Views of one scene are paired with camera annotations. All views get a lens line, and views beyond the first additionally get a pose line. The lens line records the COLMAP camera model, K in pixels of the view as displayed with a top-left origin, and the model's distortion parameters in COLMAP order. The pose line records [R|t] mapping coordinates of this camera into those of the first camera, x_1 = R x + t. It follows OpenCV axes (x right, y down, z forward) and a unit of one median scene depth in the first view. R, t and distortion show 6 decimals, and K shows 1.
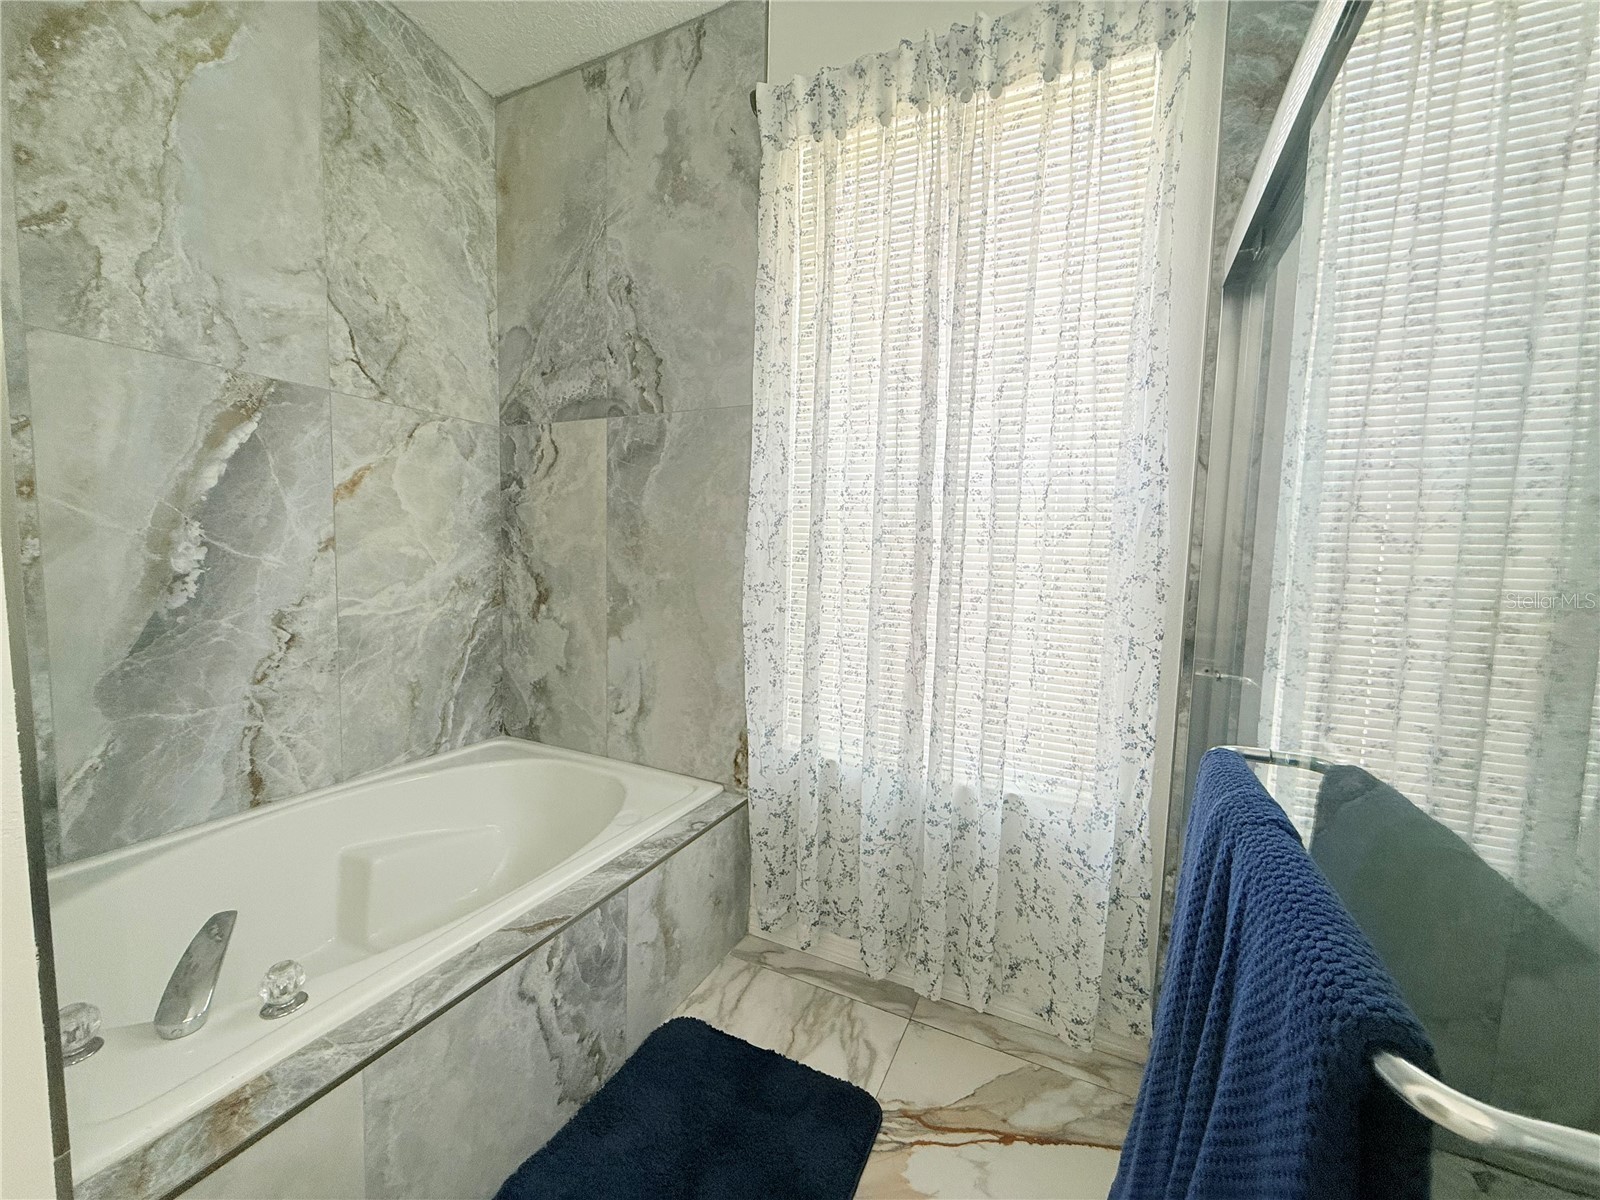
lens RADIAL K [[638.8, 0, 797.3], [0, 638.8, 602.4], [0, 0, 1]] dist [-0.000679, -0.000155]
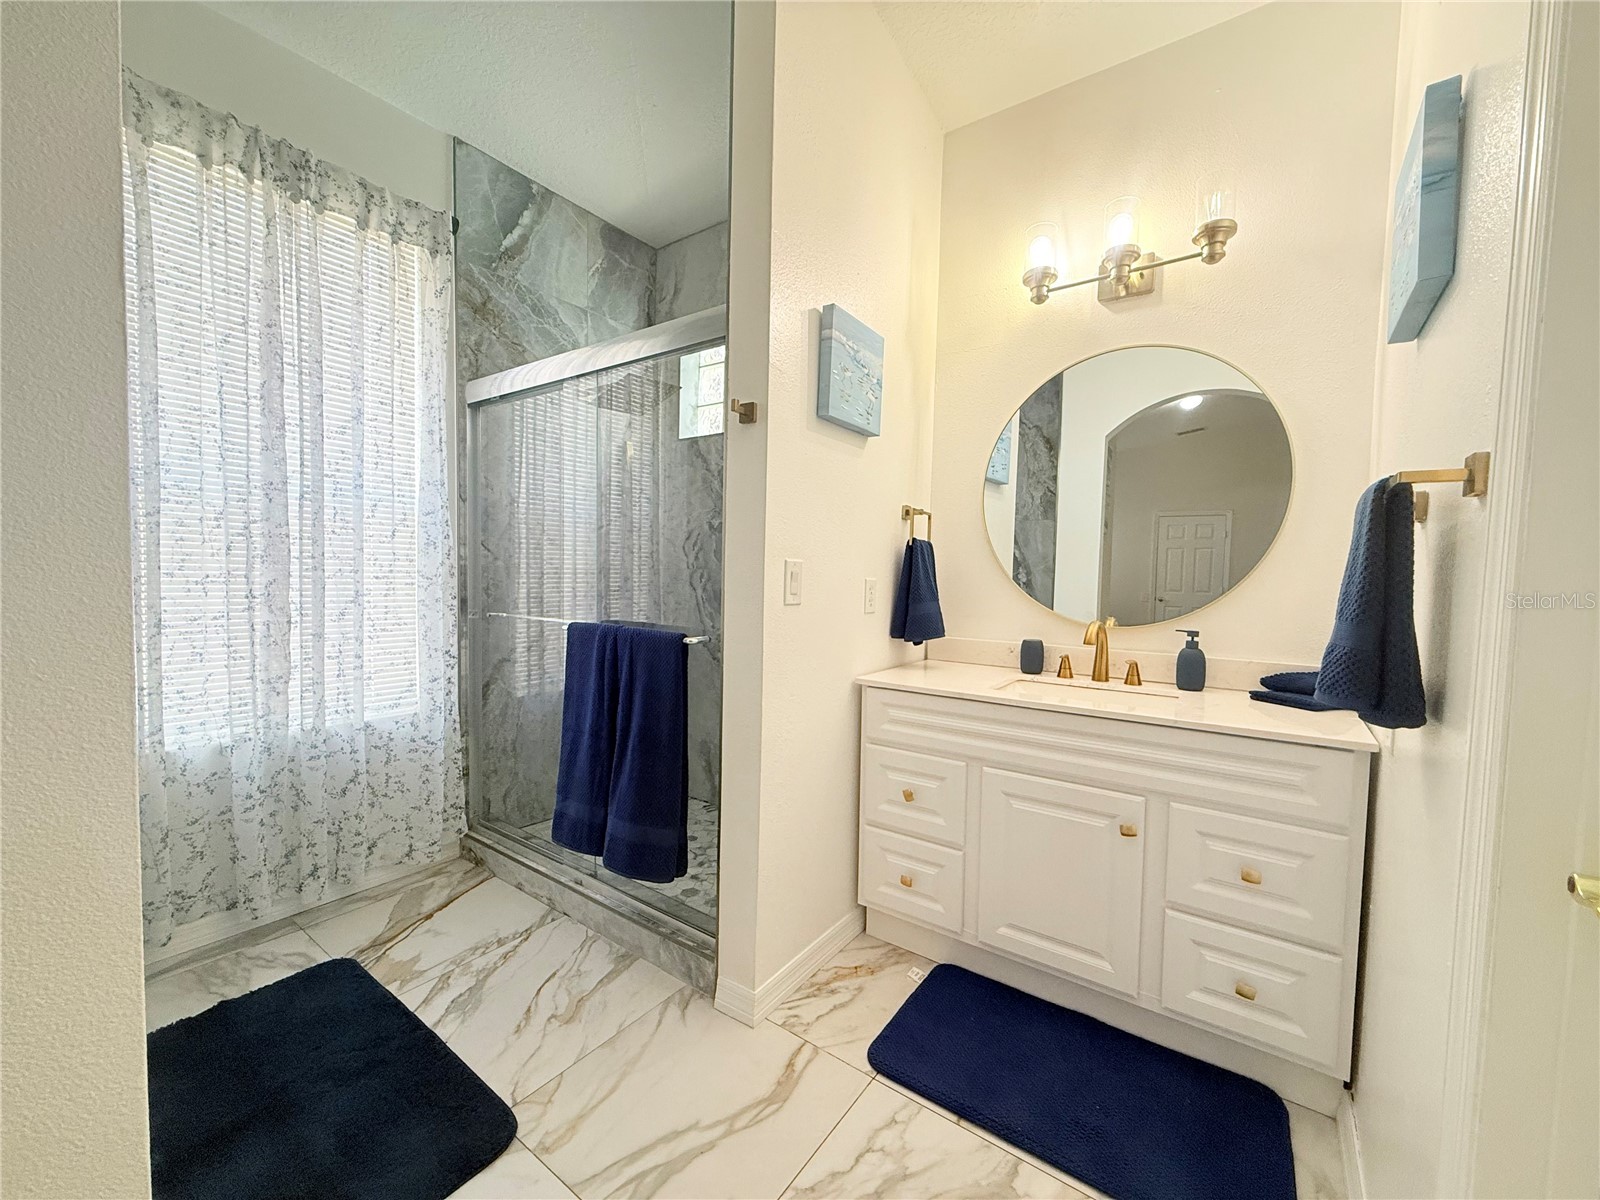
lens RADIAL K [[638.8, 0, 797.3], [0, 638.8, 602.4], [0, 0, 1]] dist [-0.000679, -0.000155]
pose [[0.172909, -0.068488, 0.982554, -0.922013], [0.068065, 0.996025, 0.057449, 0.030349], [-0.982583, 0.056944, 0.176884, -0.203629]]
